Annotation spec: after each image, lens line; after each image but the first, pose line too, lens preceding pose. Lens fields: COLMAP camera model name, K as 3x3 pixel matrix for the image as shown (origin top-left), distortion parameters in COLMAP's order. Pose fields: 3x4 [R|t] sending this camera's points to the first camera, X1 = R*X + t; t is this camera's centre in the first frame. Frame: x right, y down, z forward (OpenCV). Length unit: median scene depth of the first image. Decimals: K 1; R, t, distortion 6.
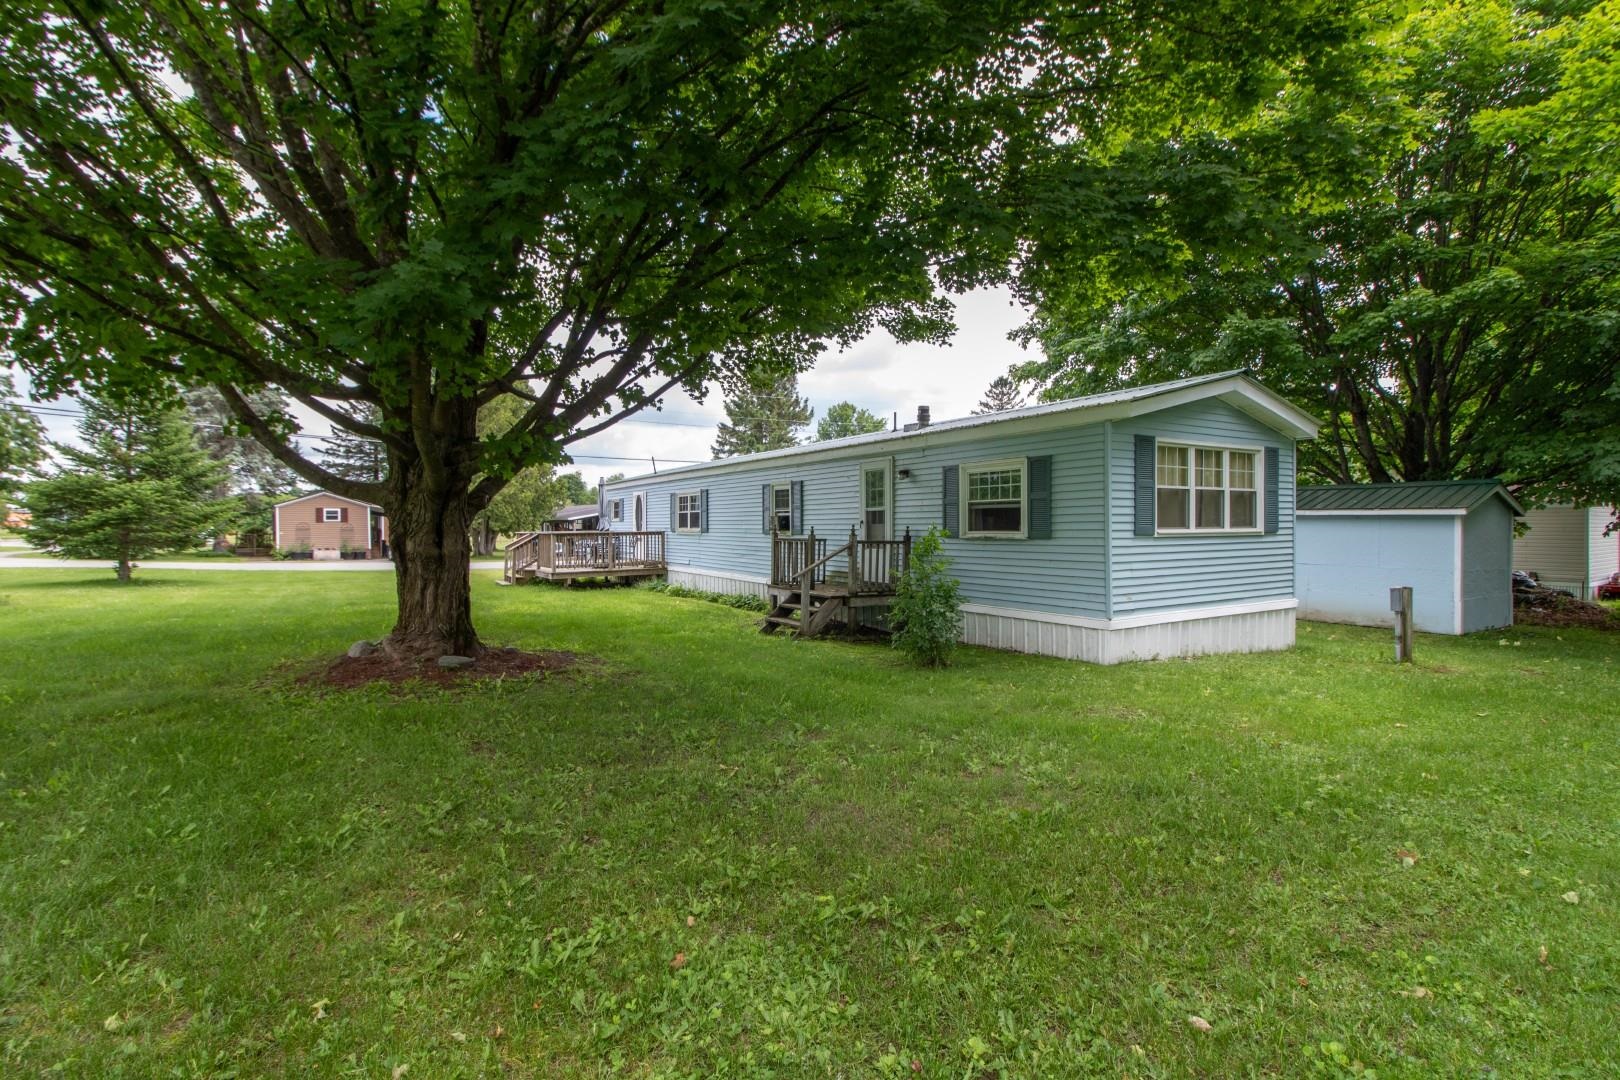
lens RADIAL K [[731.0, 0, 812.7], [0, 731.0, 537.3], [0, 0, 1]] dist [-0.002669, -0.000120]
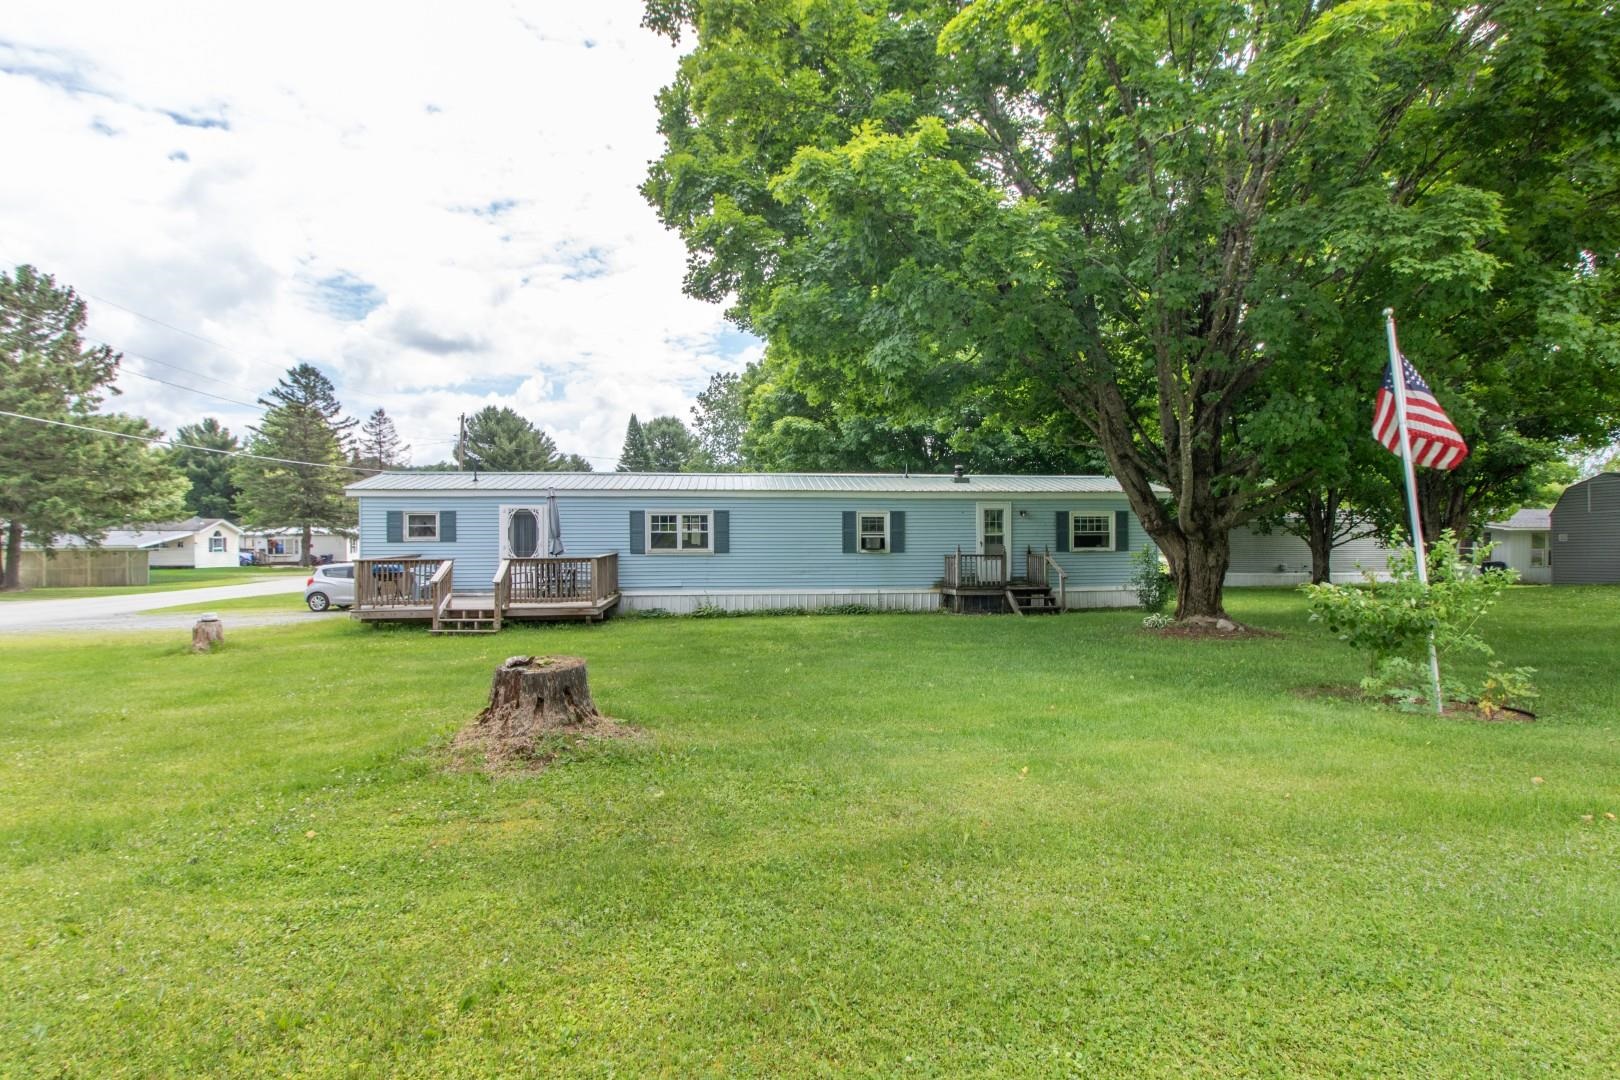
lens RADIAL K [[744.5, 0, 820.5], [0, 744.5, 523.4], [0, 0, 1]] dist [0.003226, 0.001186]
pose [[0.427008, 0.018347, 0.904062, -1.599571], [0.017077, 0.999452, -0.028349, -0.024888], [-0.904087, 0.027544, 0.426461, 0.692778]]
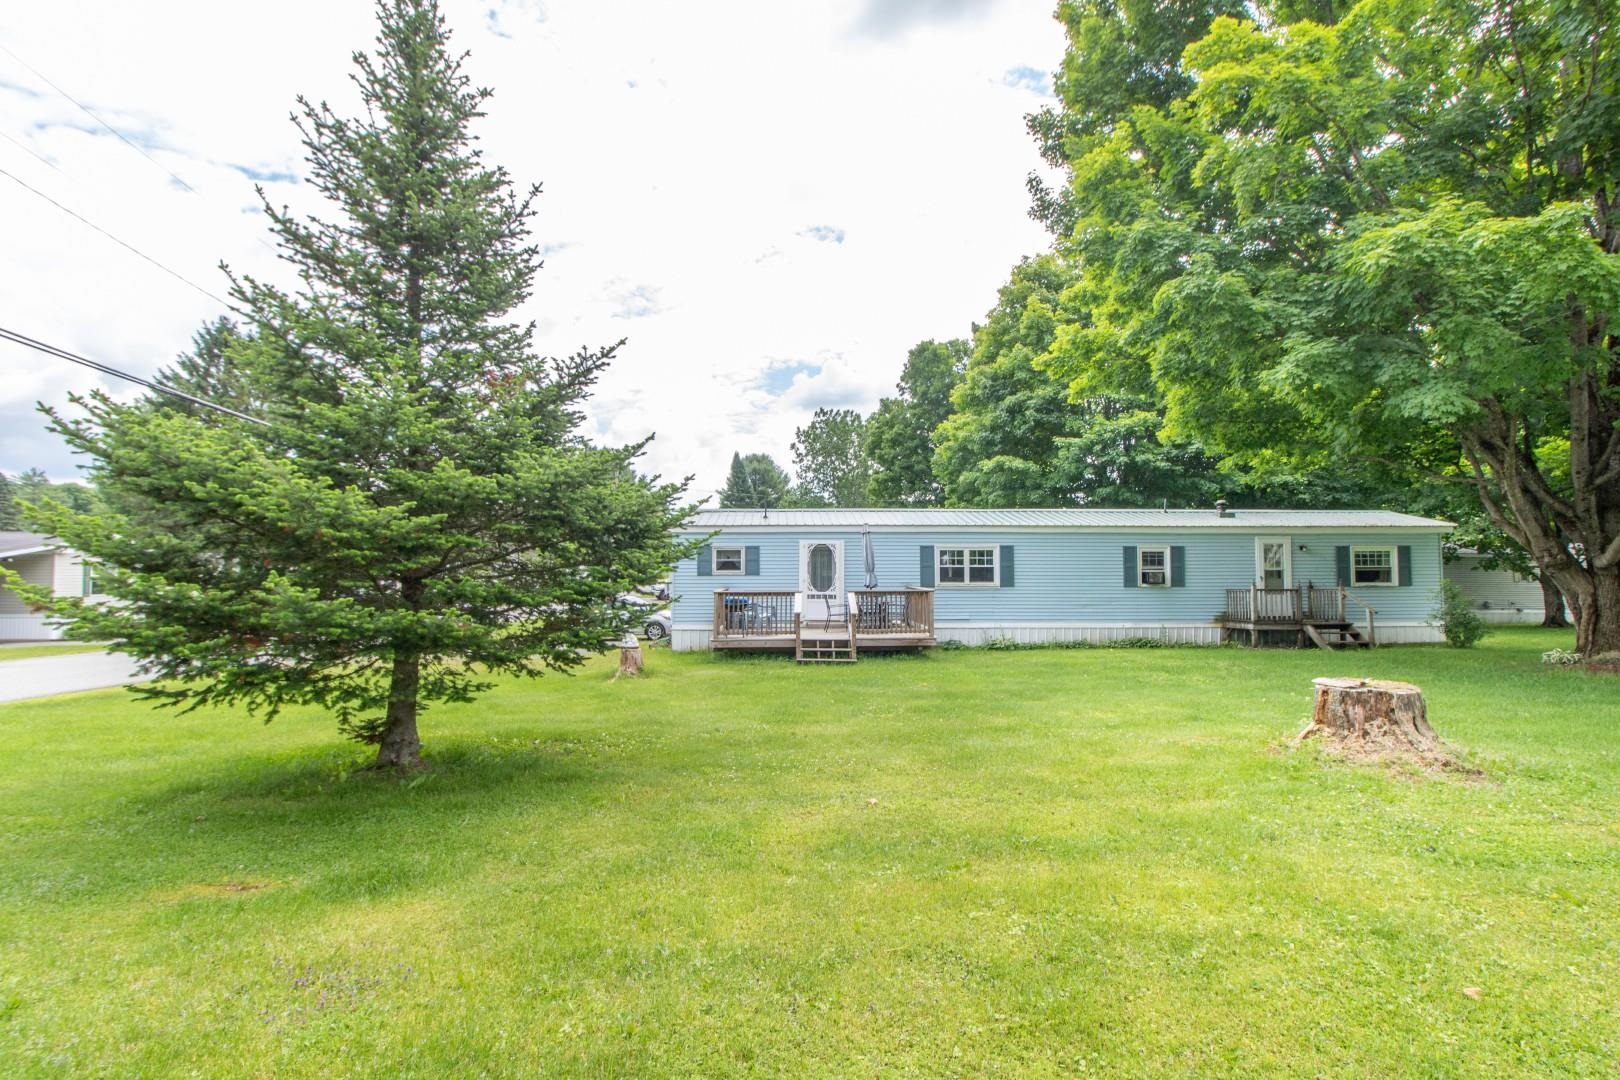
lens RADIAL K [[748.2, 0, 814.9], [0, 748.2, 547.9], [0, 0, 1]] dist [0.011844, 0.000274]
pose [[0.482145, 0.030970, 0.875544, -1.897552], [0.015471, 0.998918, -0.043854, -0.030282], [-0.875955, 0.034690, 0.481144, 1.145840]]
